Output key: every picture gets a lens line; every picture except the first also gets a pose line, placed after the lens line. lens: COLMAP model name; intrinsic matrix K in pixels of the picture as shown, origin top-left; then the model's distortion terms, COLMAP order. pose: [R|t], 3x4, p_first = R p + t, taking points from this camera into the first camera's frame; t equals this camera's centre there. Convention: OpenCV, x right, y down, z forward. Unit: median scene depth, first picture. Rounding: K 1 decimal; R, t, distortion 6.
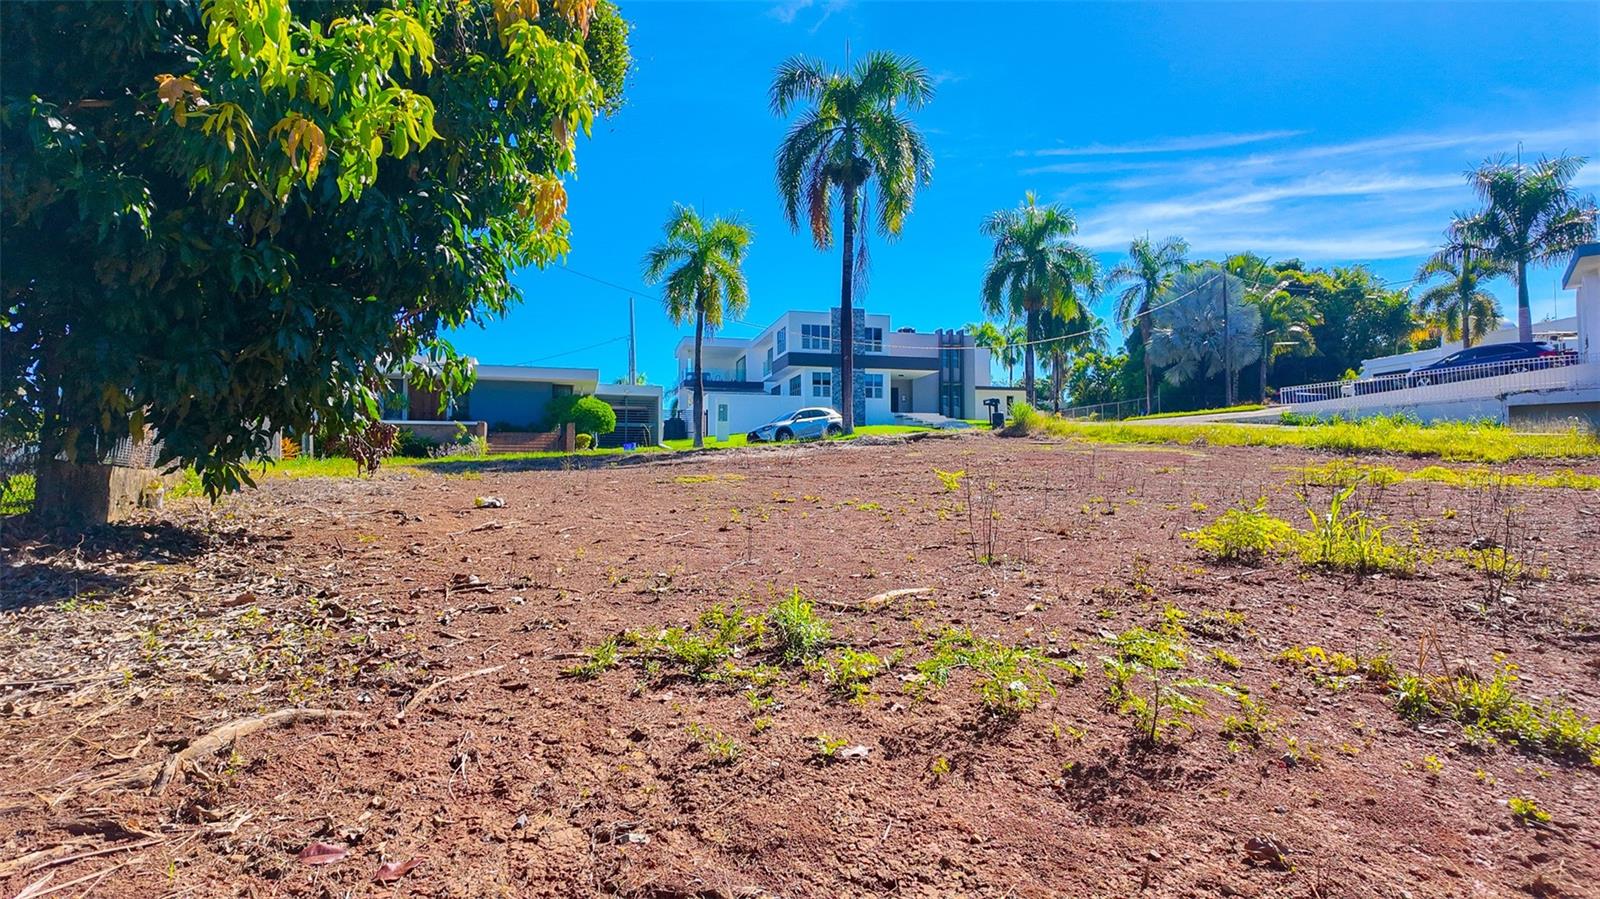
lens RADIAL K [[980.1, 0, 808.9], [0, 980.1, 452.5], [0, 0, 1]] dist [0.088113, -0.070069]
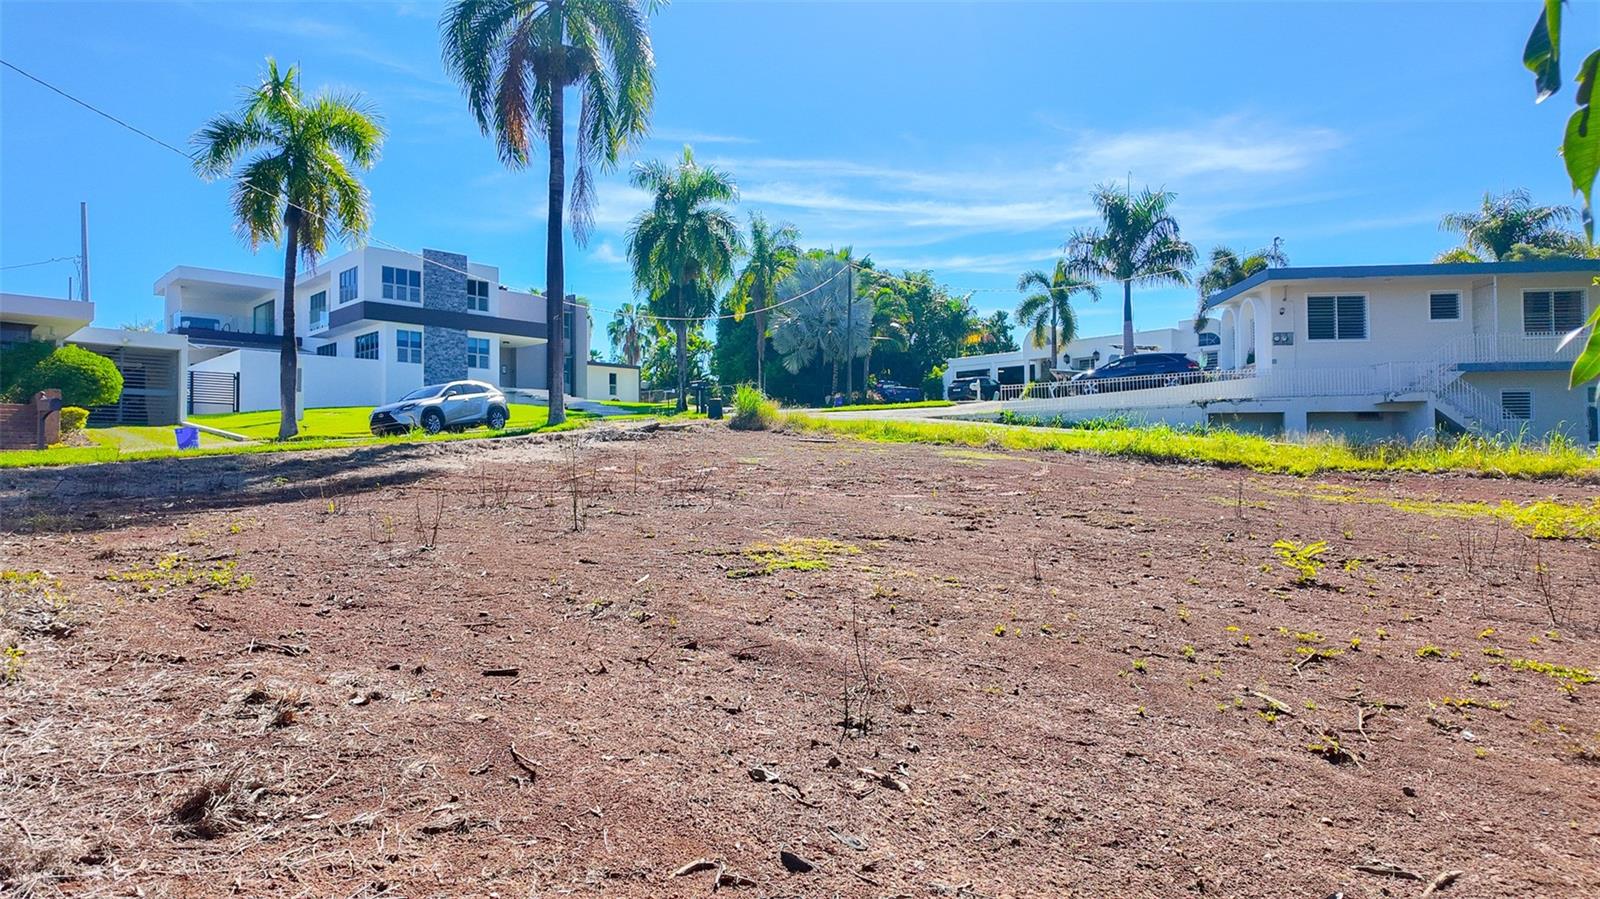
lens RADIAL K [[980.1, 0, 808.9], [0, 980.1, 452.5], [0, 0, 1]] dist [0.088113, -0.070069]
pose [[0.863476, 0.008009, 0.504327, -0.110972], [-0.021780, 0.999533, 0.021418, -0.010039], [-0.503920, -0.029478, 0.863247, 0.166504]]
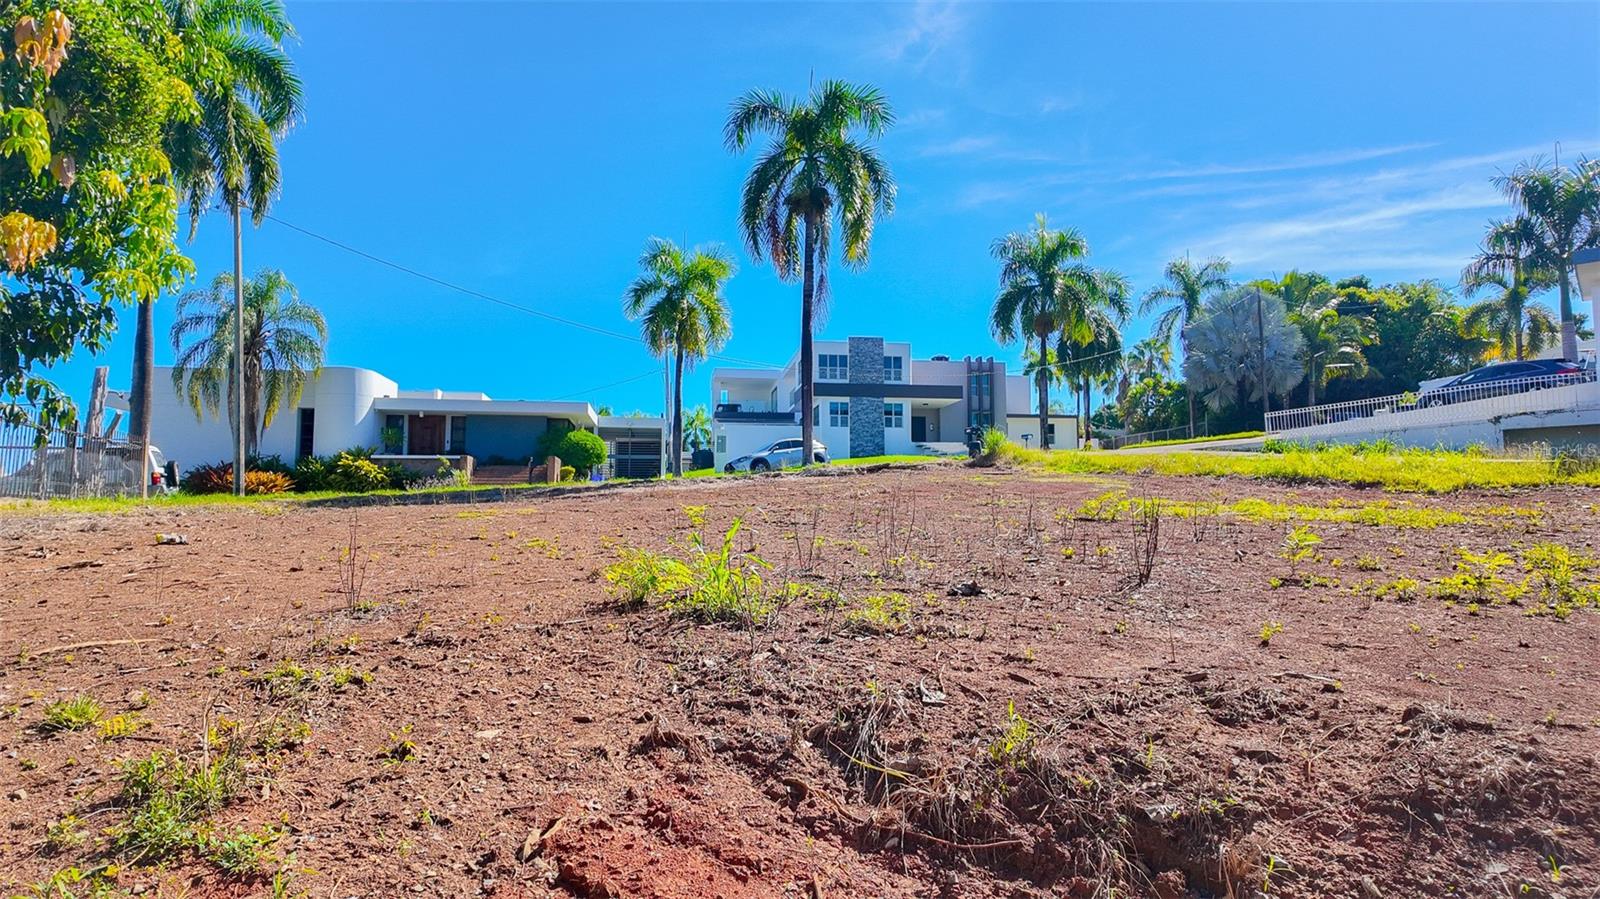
lens RADIAL K [[976.6, 0, 800.0], [0, 976.6, 449.5], [0, 0, 1]] dist [0.022405, -0.000841]
pose [[0.992123, -0.009184, -0.124934, 0.097791], [0.004987, 0.999414, -0.033867, -0.000929], [0.125172, 0.032977, 0.991587, 0.020773]]
